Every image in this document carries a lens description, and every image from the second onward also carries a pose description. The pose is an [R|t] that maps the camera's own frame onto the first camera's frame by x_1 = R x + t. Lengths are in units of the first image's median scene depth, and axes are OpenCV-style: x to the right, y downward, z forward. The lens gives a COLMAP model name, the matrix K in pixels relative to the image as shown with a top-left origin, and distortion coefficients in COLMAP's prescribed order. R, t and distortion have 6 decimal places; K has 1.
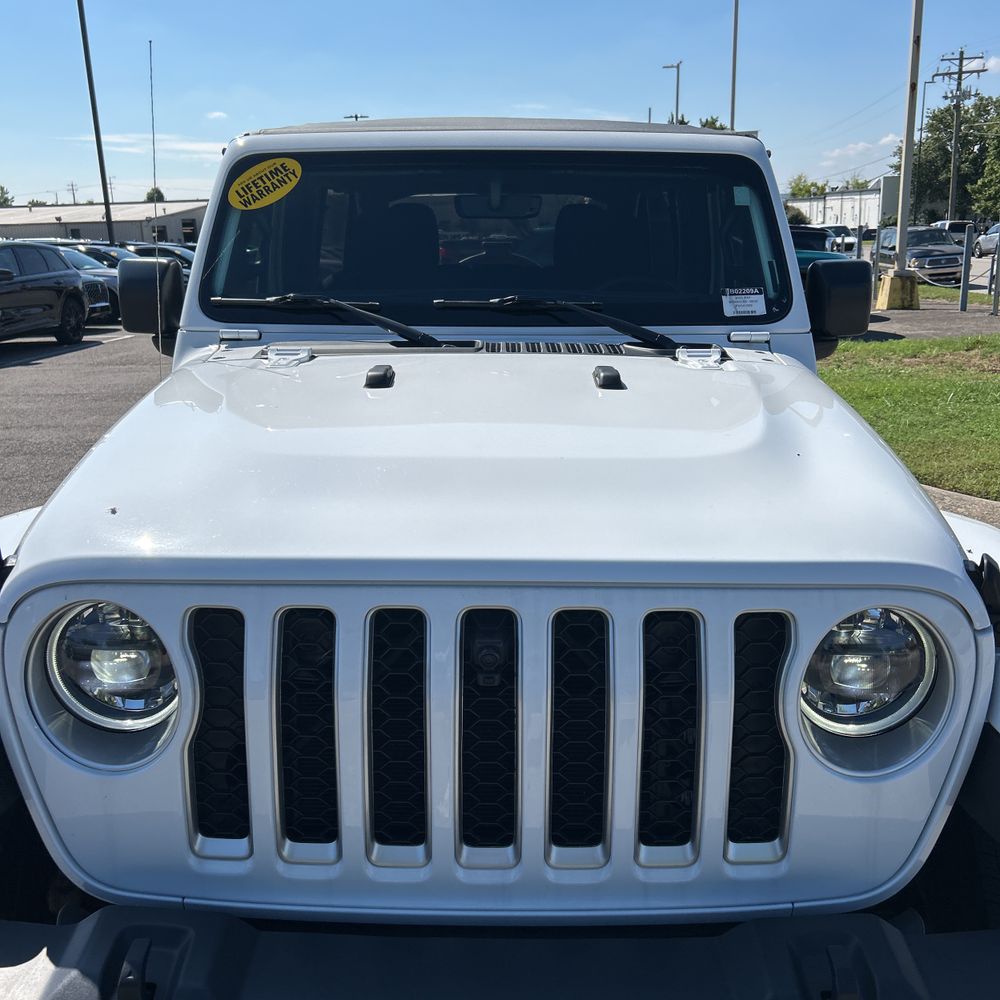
lens RADIAL K [[1007.1, 0, 495.3], [0, 1007.1, 491.0], [0, 0, 1]] dist [0.046308, -0.045203]
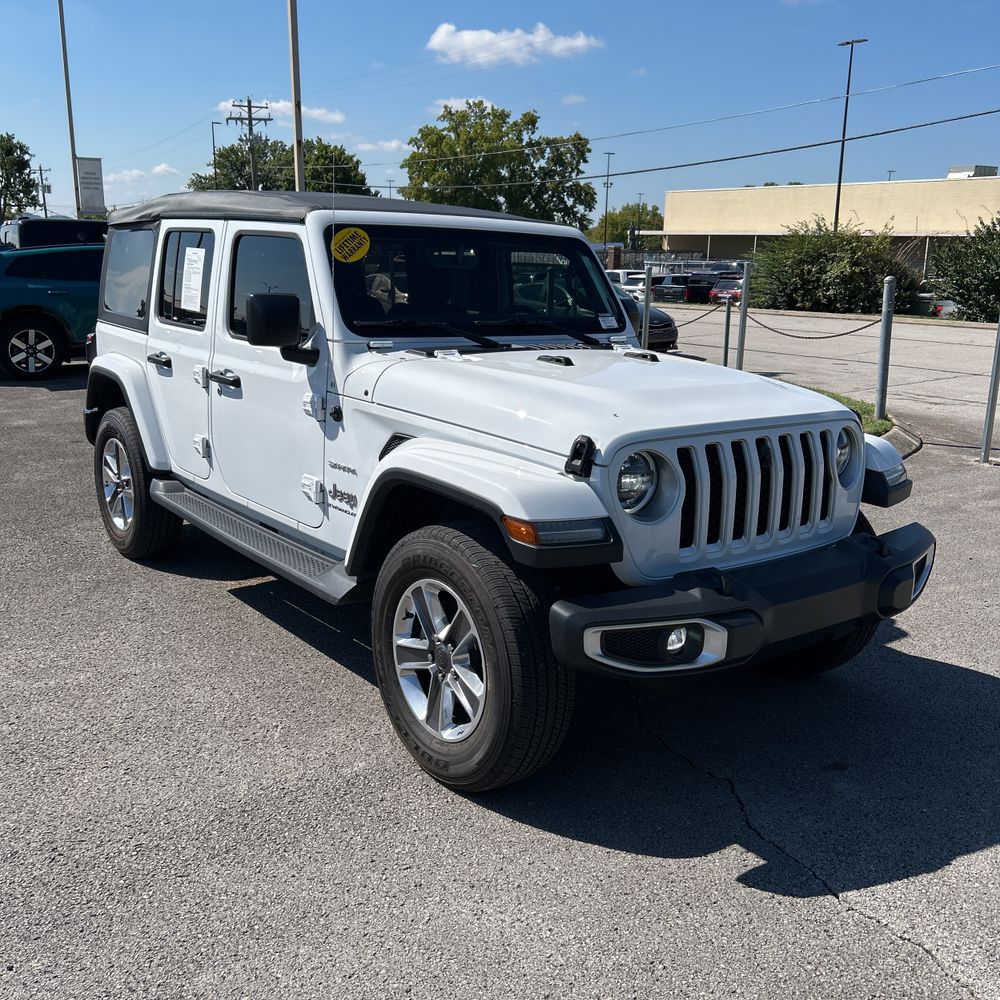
lens RADIAL K [[1020.6, 0, 499.1], [0, 1020.6, 485.1], [0, 0, 1]] dist [0.033022, -0.036261]
pose [[0.782827, -0.108908, 0.612634, -1.110222], [0.127717, 0.991724, 0.013103, 0.061206], [-0.608991, 0.067986, 0.790258, -0.333251]]
